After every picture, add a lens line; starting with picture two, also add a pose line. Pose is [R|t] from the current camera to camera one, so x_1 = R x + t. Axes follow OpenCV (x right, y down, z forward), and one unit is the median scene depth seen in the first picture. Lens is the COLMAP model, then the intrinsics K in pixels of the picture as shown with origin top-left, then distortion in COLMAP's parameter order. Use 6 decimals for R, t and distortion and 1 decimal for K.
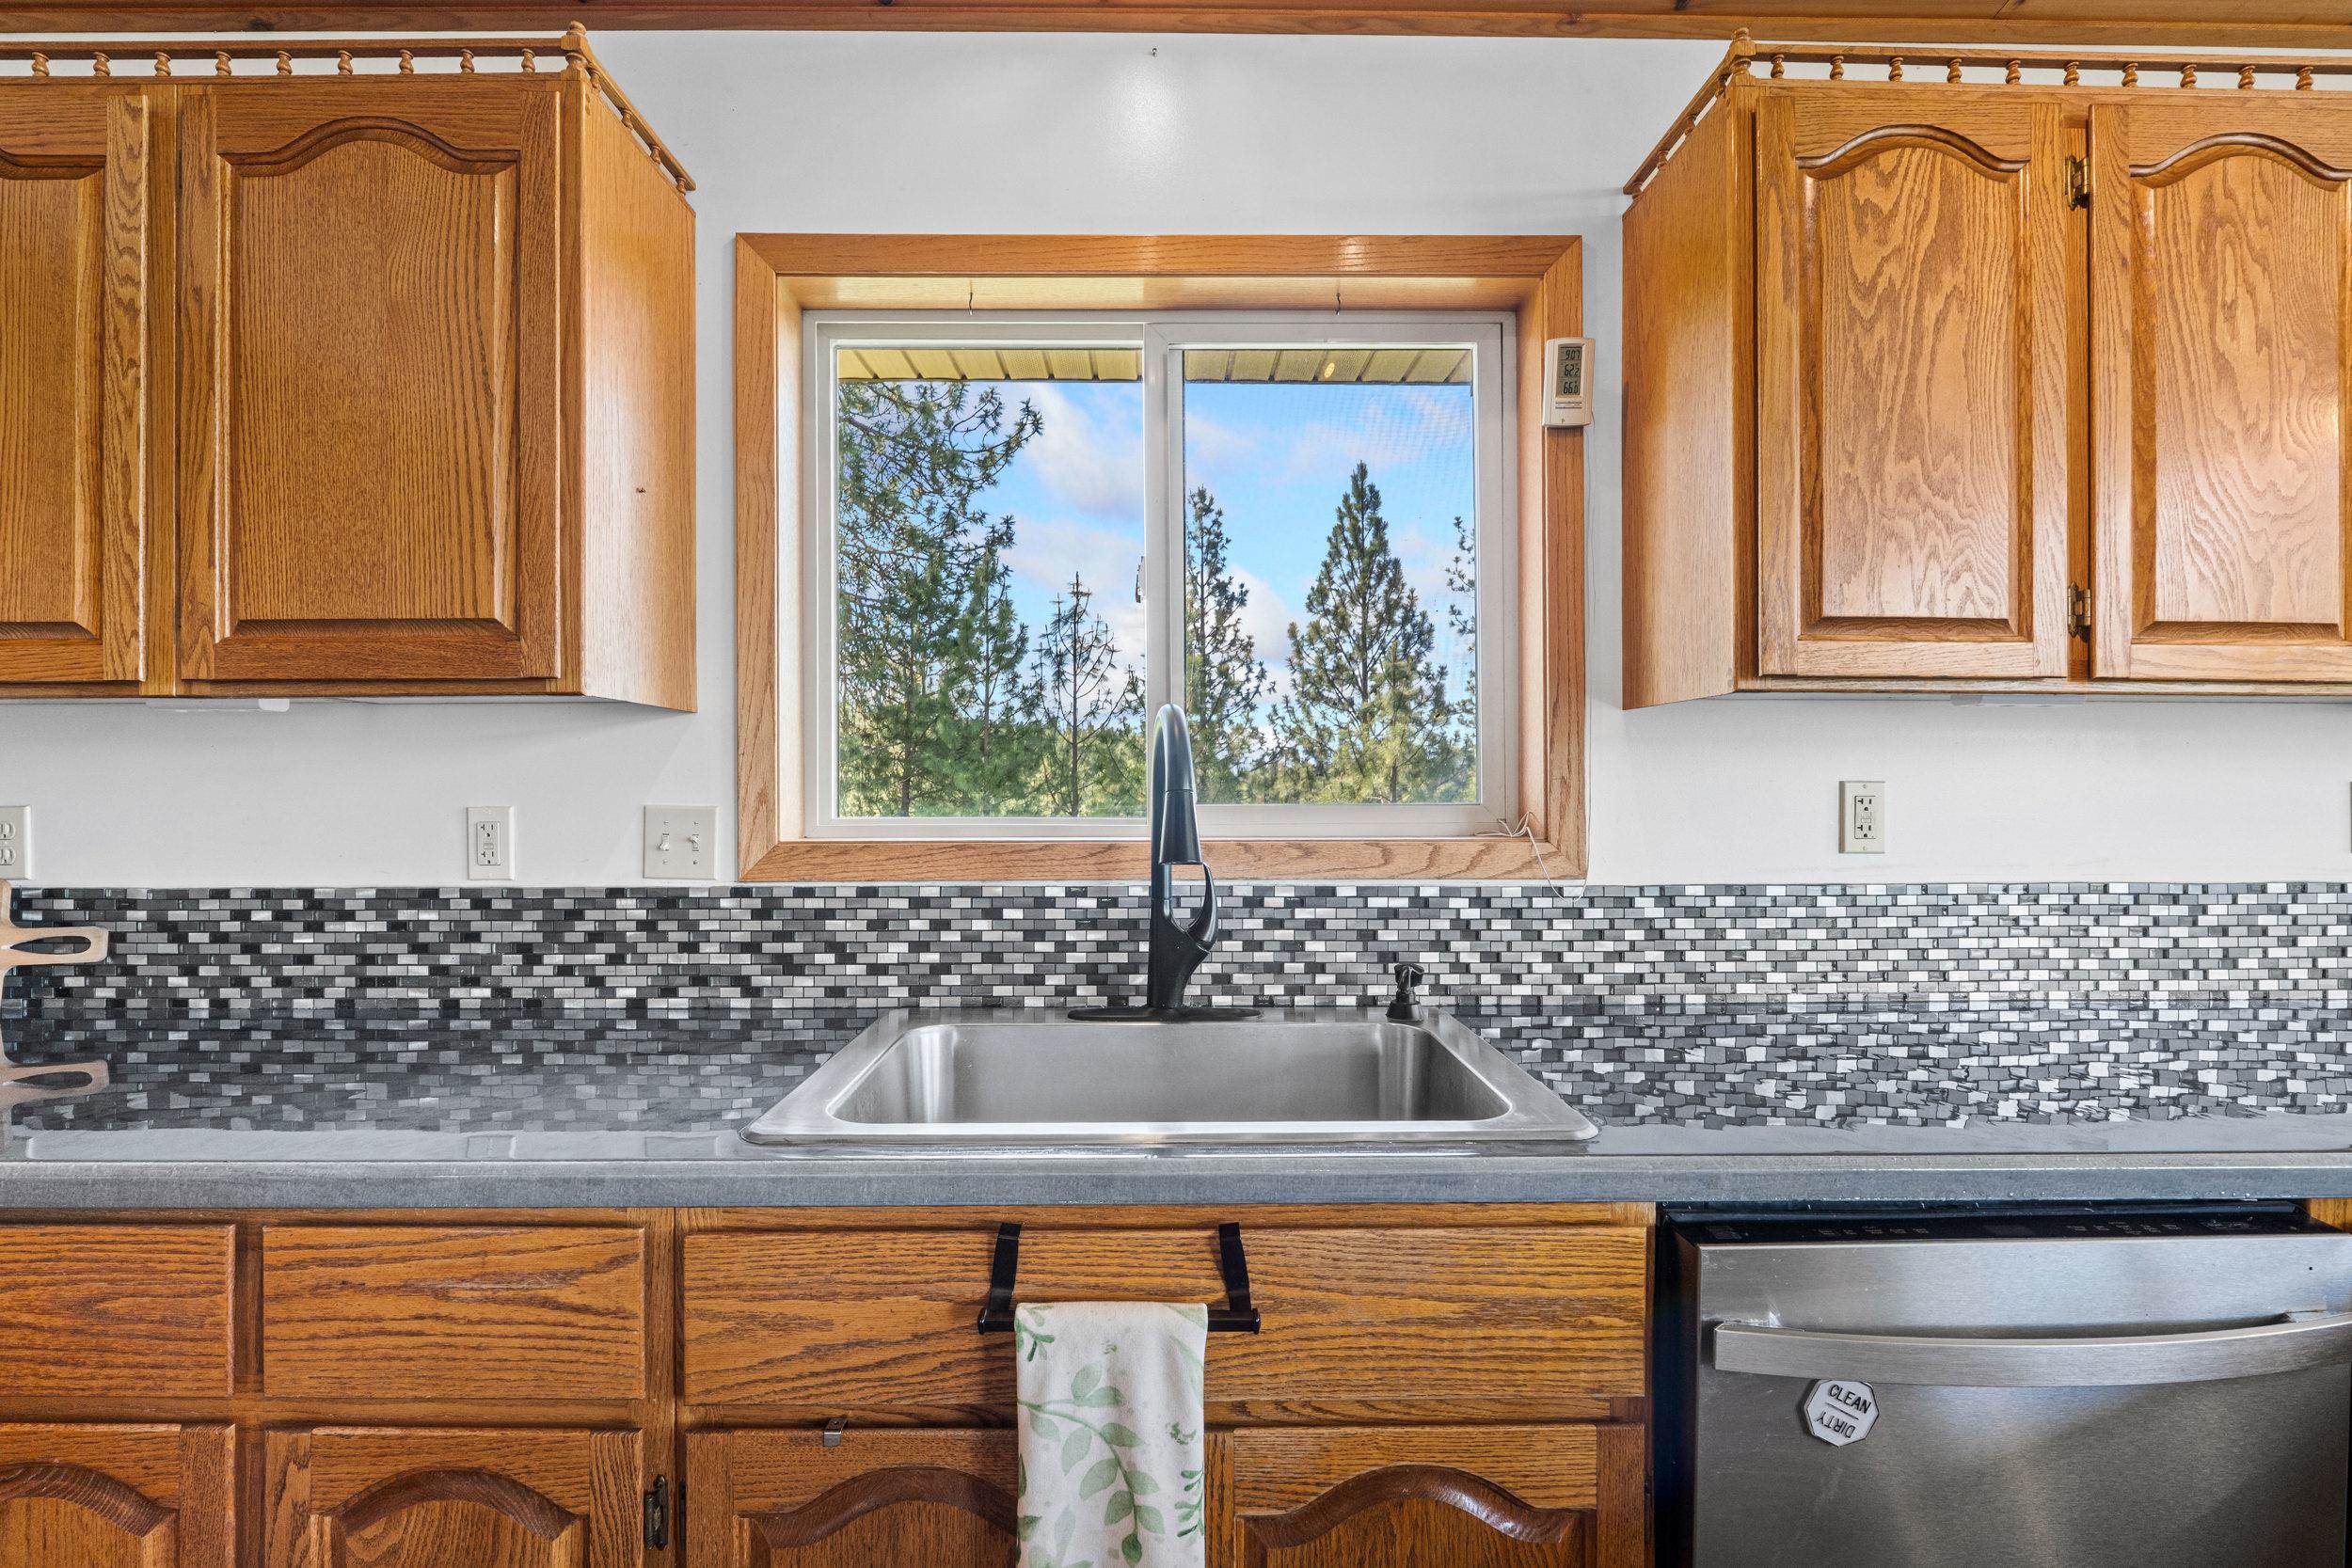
lens RADIAL K [[997.2, 0, 1168.5], [0, 997.2, 784.3], [0, 0, 1]] dist [-0.006737, -0.000283]
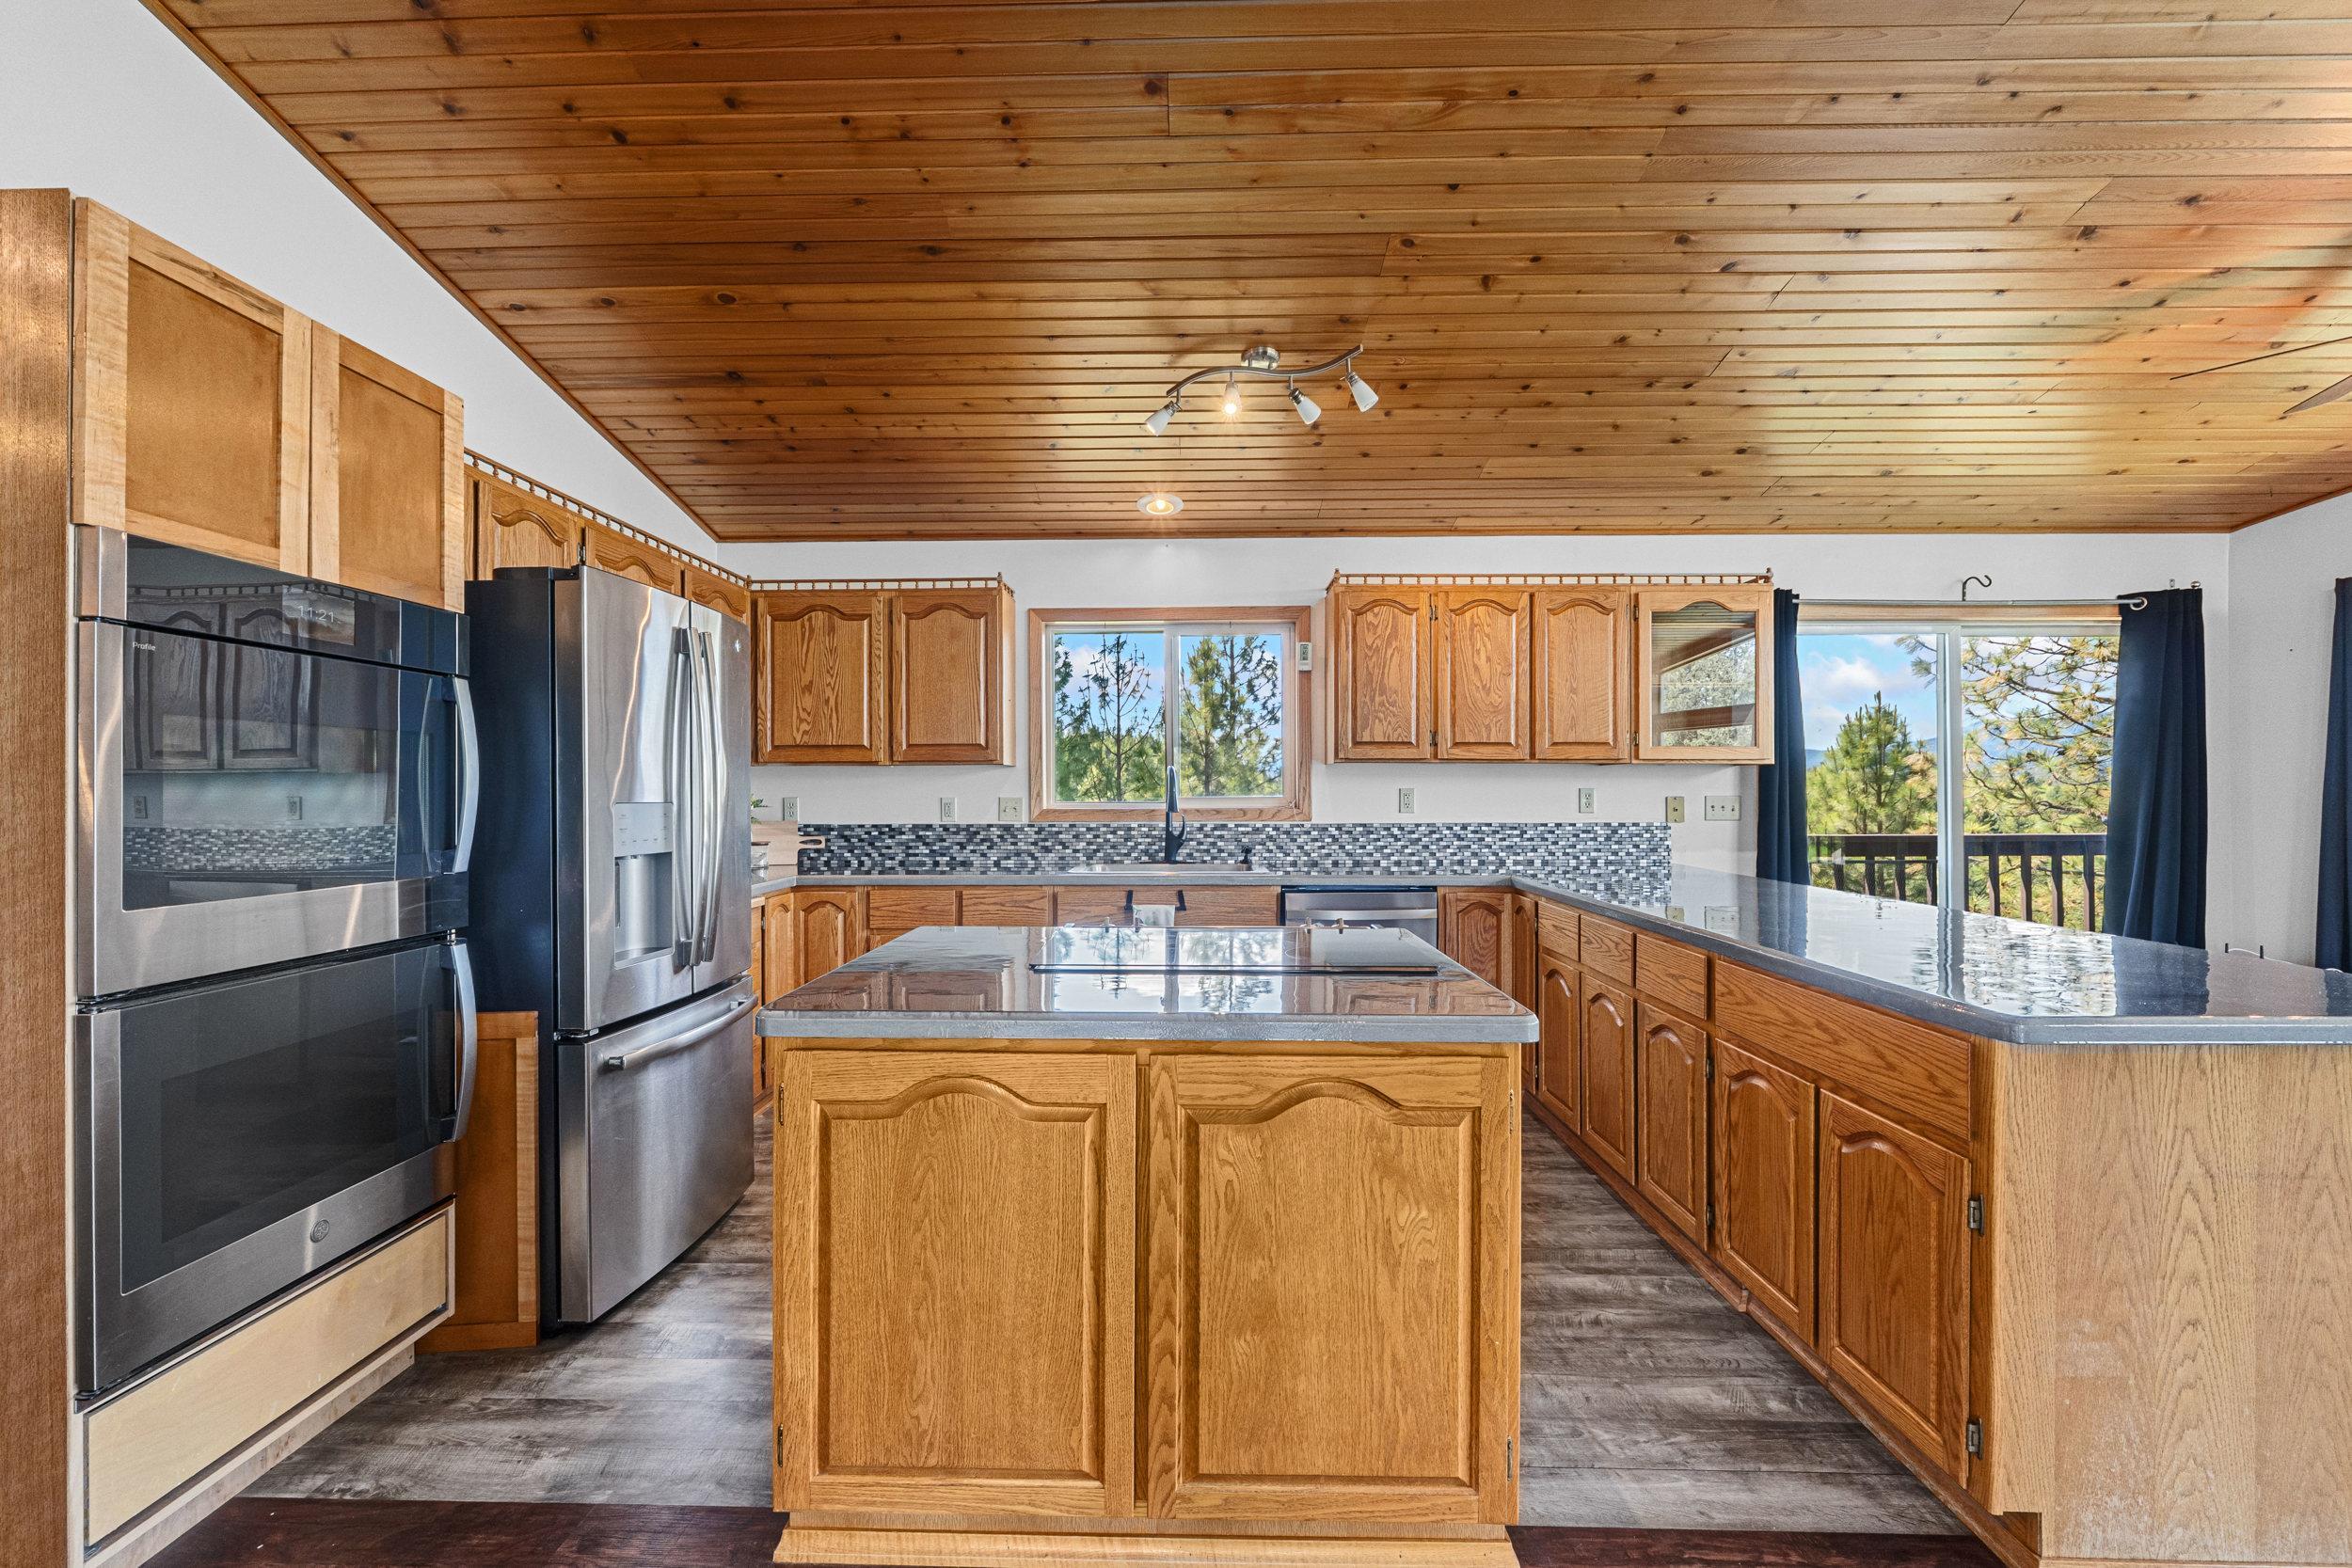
lens RADIAL K [[997.2, 0, 1177.9], [0, 997.2, 786.6], [0, 0, 1]] dist [-0.006737, -0.000283]
pose [[0.999628, -0.001135, -0.027265, 0.100567], [0.001033, 0.999992, -0.003748, 0.001255], [0.027269, 0.003718, 0.999621, -2.019078]]
